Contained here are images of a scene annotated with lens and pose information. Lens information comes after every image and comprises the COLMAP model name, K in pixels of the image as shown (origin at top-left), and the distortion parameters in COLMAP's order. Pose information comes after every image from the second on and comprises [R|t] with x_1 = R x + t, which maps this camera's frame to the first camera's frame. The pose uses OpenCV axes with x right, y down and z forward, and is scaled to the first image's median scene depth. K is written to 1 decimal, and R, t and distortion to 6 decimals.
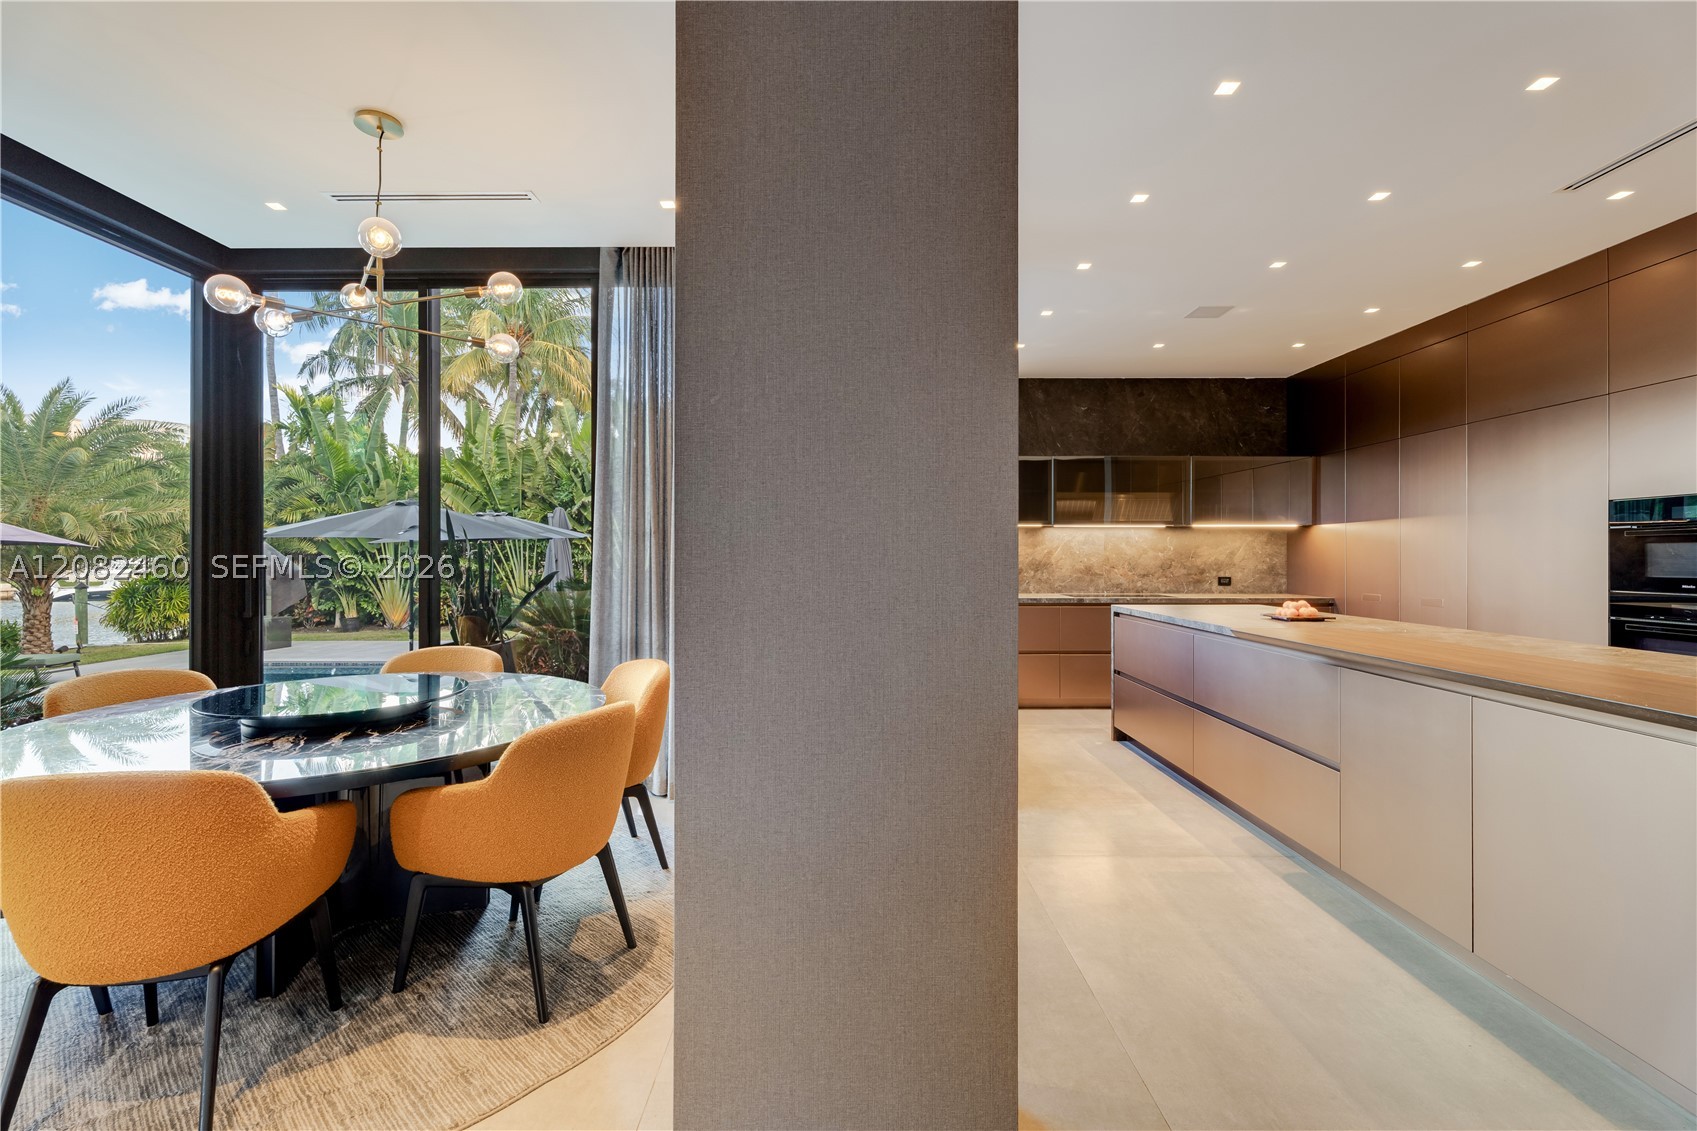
lens RADIAL K [[754.2, 0, 843.5], [0, 754.2, 553.1], [0, 0, 1]] dist [0.003100, 0.000754]
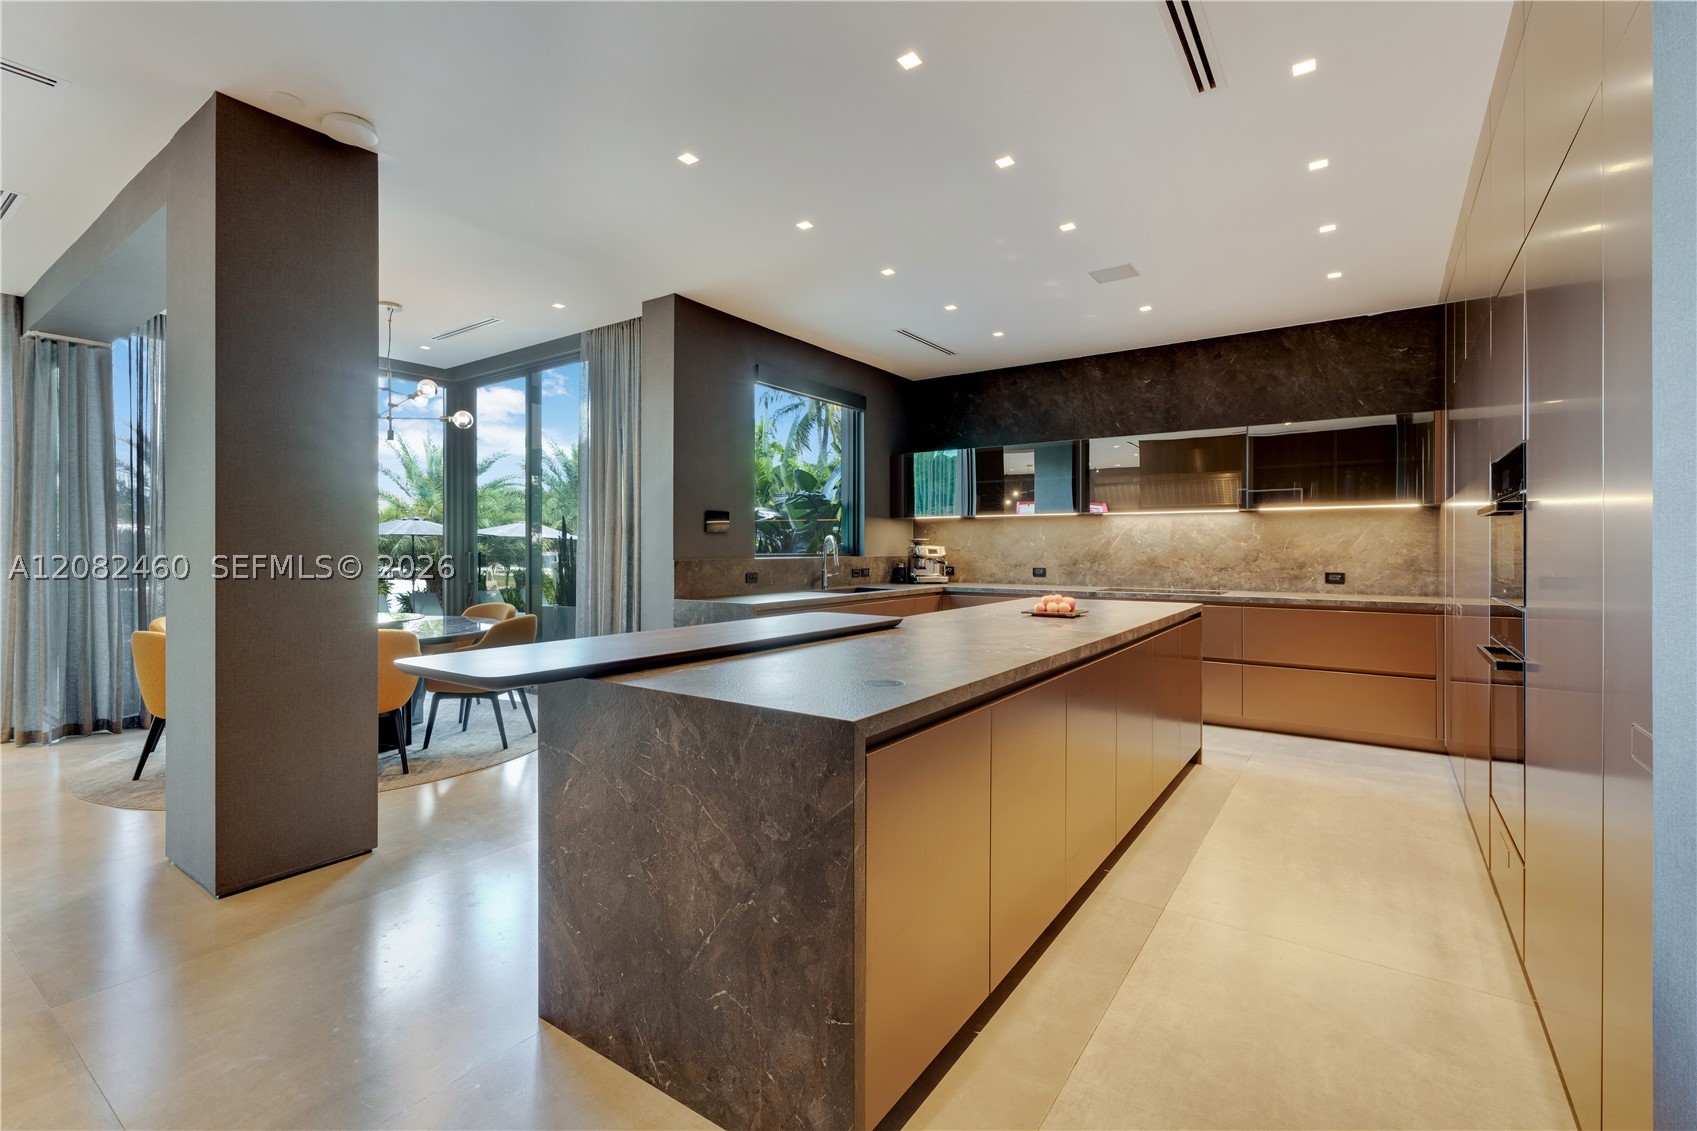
lens RADIAL K [[754.2, 0, 843.5], [0, 754.2, 553.1], [0, 0, 1]] dist [0.003100, 0.000754]
pose [[0.822531, 0.004149, -0.568706, 0.569083], [0.002679, 0.999934, 0.011169, 0.001015], [0.568715, -0.010710, 0.822465, 0.062235]]
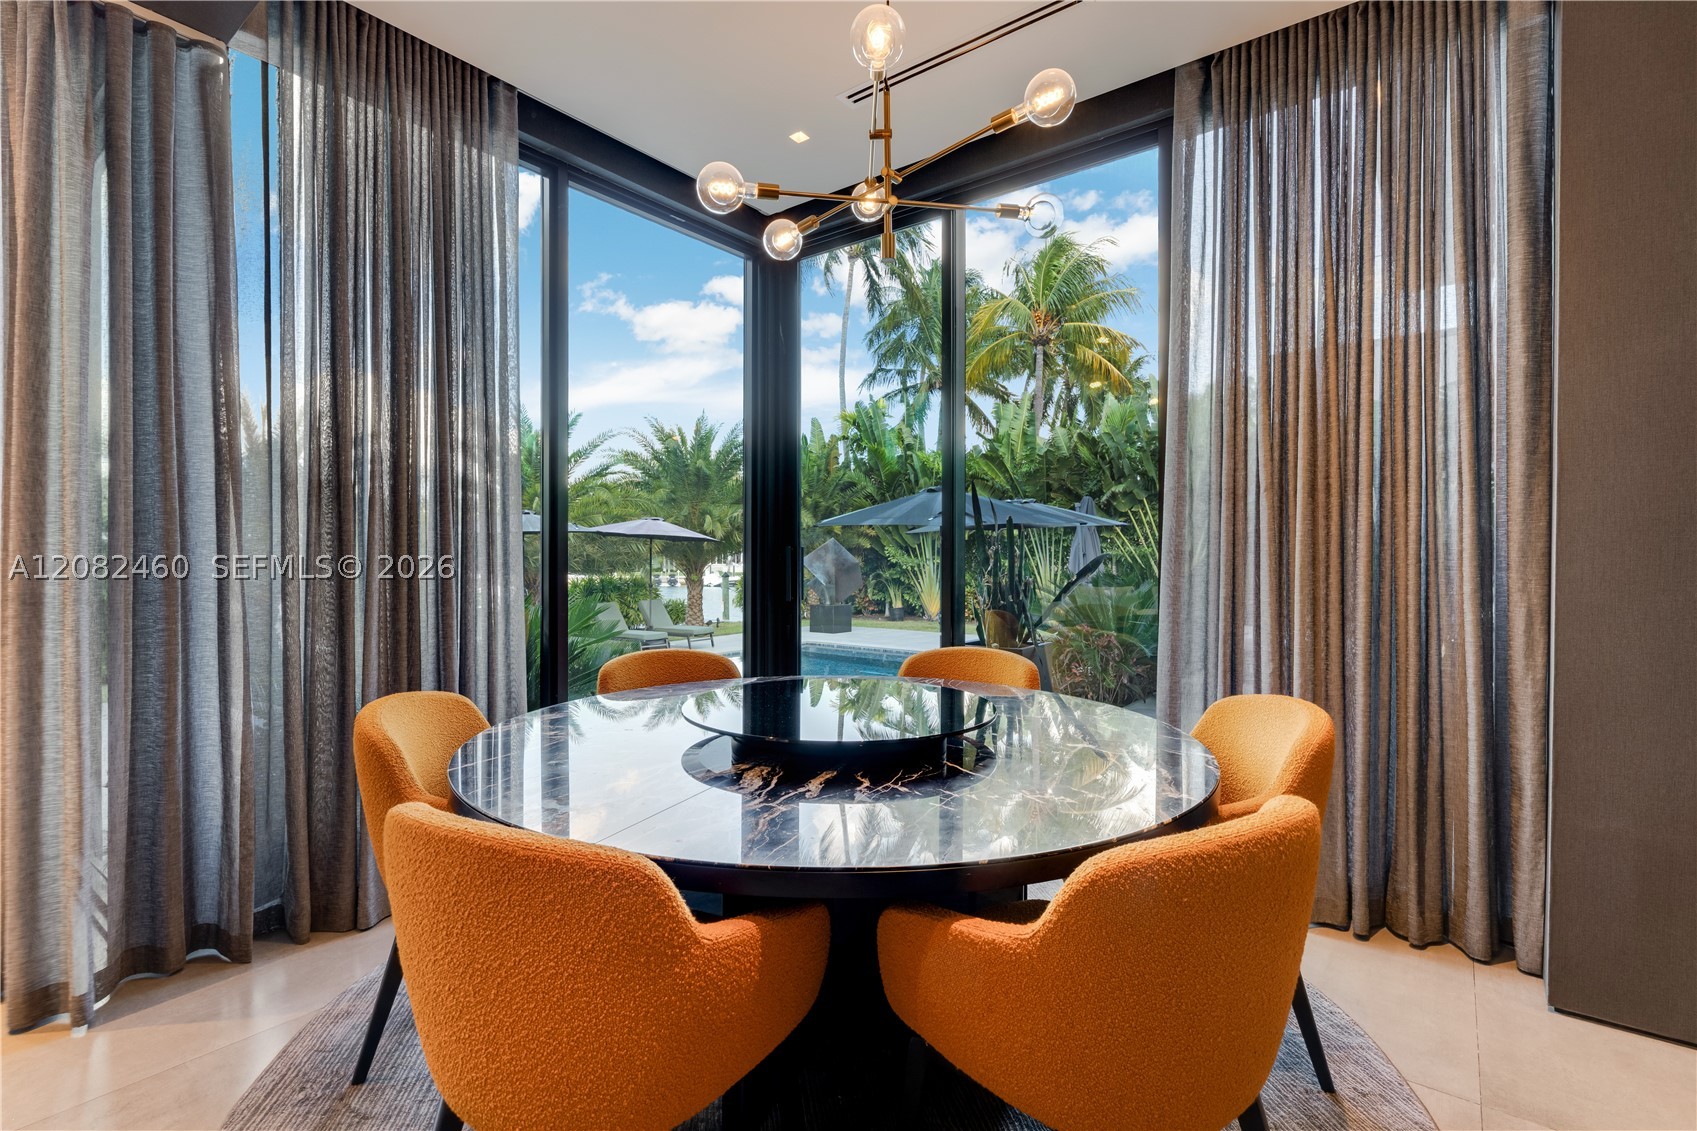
lens RADIAL K [[795.0, 0, 842.1], [0, 795.0, 560.9], [0, 0, 1]] dist [-0.000134, 0.000915]
pose [[0.794640, 0.005692, -0.607055, -0.081138], [0.001981, 0.999926, 0.011968, 0.014981], [0.607078, -0.010713, 0.794570, 0.163336]]
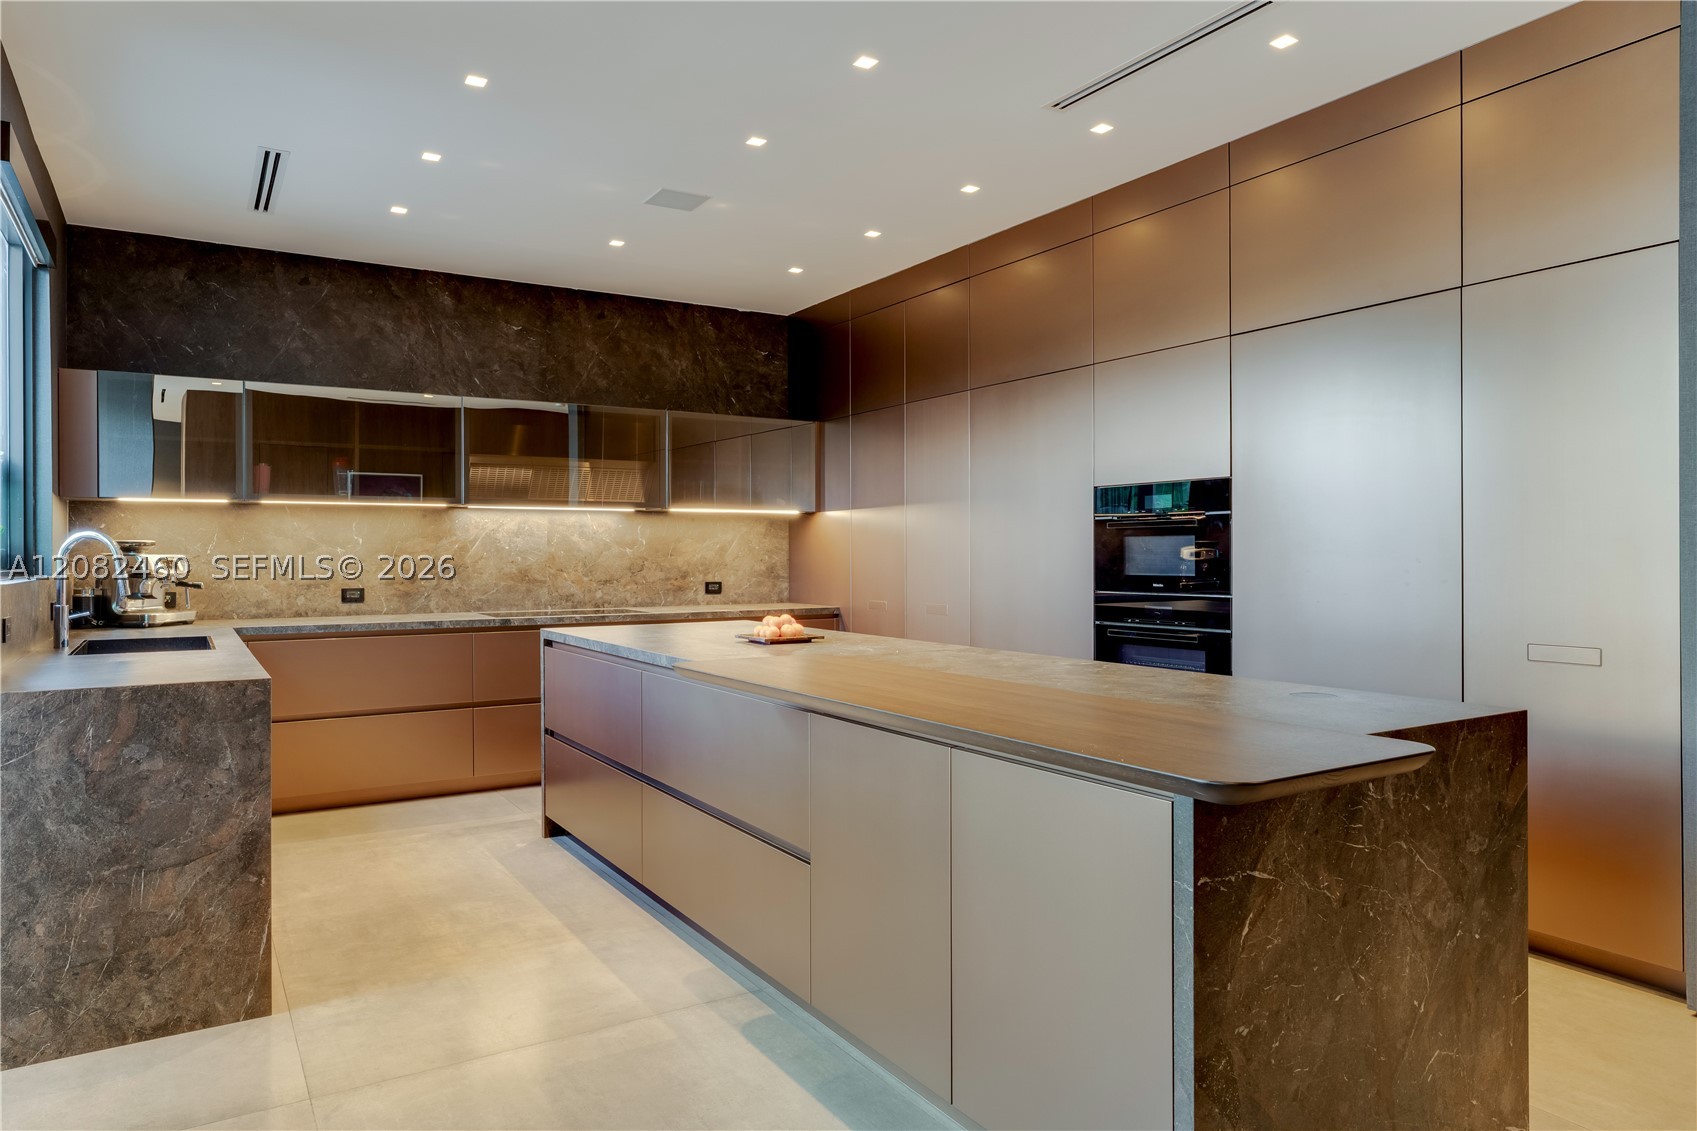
lens RADIAL K [[1068.5, 0, 841.4], [0, 1068.5, 551.2], [0, 0, 1]] dist [-0.006841, 0.001699]
pose [[0.850133, -0.002191, 0.526563, 0.075560], [0.001731, 0.999998, 0.001366, 0.001190], [-0.526565, -0.000249, 0.850135, 0.070478]]
